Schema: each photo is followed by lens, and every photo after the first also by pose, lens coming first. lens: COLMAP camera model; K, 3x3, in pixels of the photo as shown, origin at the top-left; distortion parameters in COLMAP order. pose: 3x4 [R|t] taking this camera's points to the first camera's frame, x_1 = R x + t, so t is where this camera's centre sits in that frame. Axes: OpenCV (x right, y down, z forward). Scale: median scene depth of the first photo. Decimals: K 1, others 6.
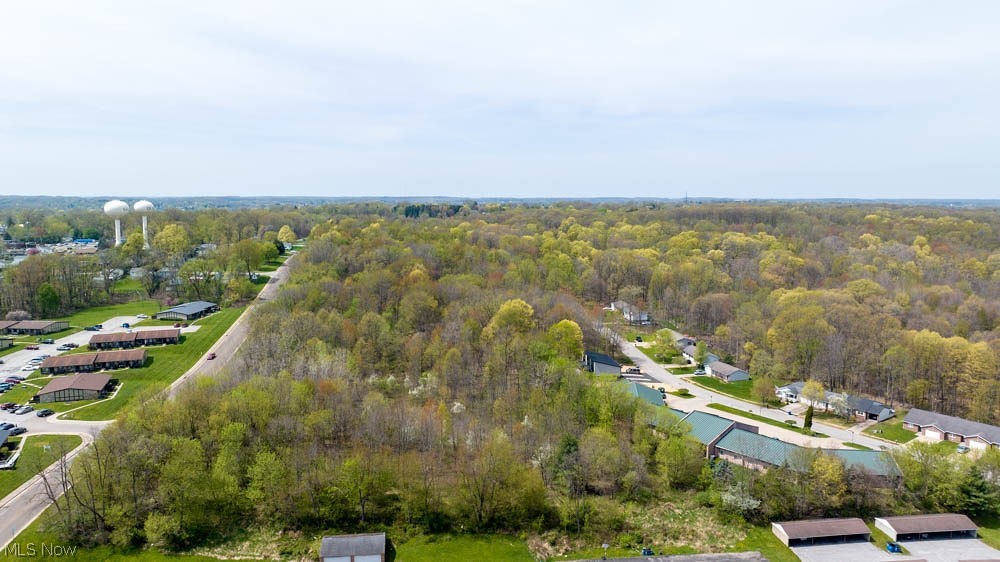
lens RADIAL K [[701.4, 0, 497.2], [0, 701.4, 277.3], [0, 0, 1]] dist [-0.055687, 0.065045]
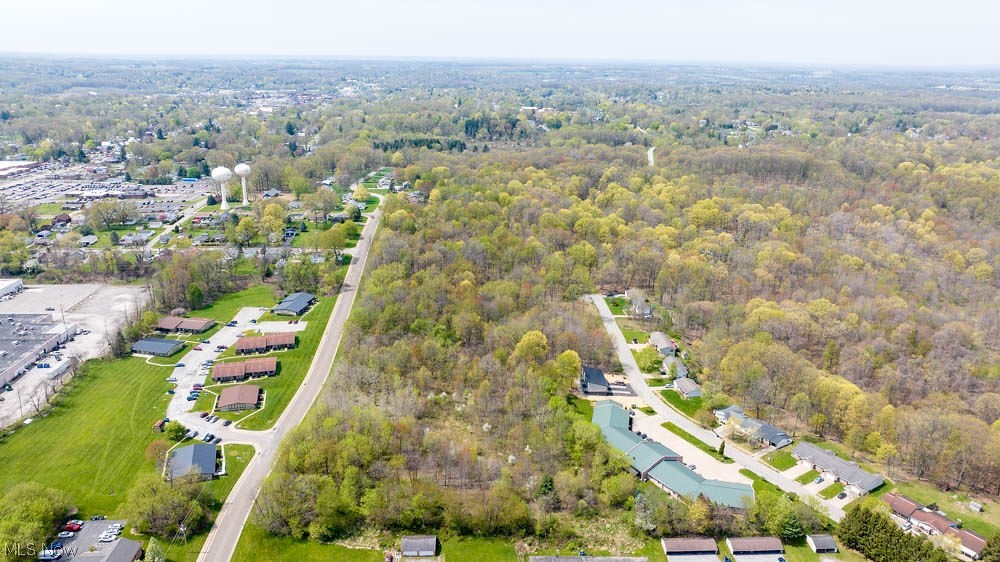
lens RADIAL K [[701.4, 0, 497.2], [0, 701.4, 277.3], [0, 0, 1]] dist [-0.055687, 0.065045]
pose [[0.995585, 0.035912, -0.086725, 0.085268], [-0.018344, 0.980543, 0.195444, -0.422456], [0.092057, -0.192990, 0.976873, -0.407356]]
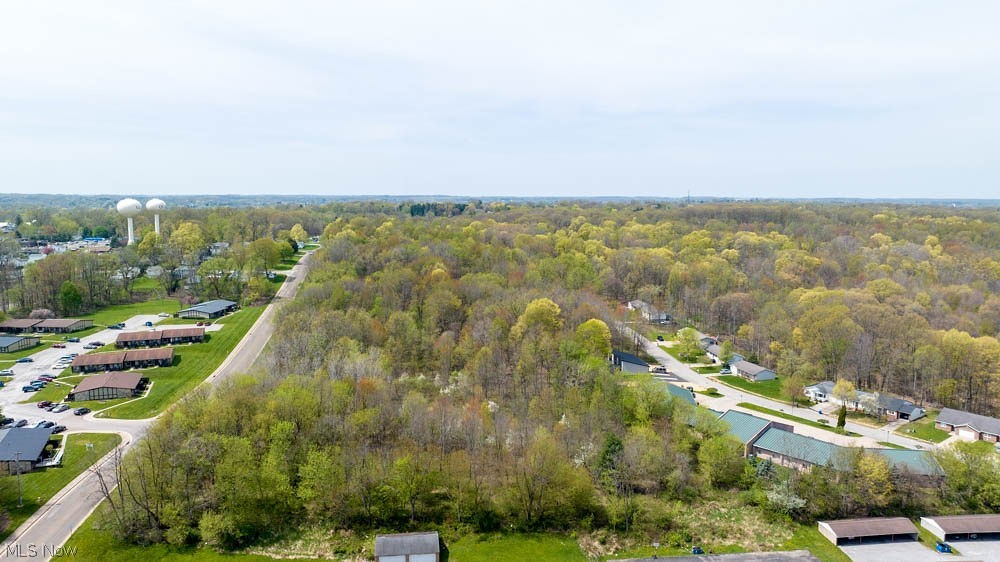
lens RADIAL K [[701.4, 0, 497.2], [0, 701.4, 277.3], [0, 0, 1]] dist [-0.055687, 0.065045]
pose [[0.999998, 0.001636, 0.001035, -0.049480], [-0.001638, 0.999997, 0.001672, -0.000417], [-0.001032, -0.001674, 0.999998, -0.000873]]
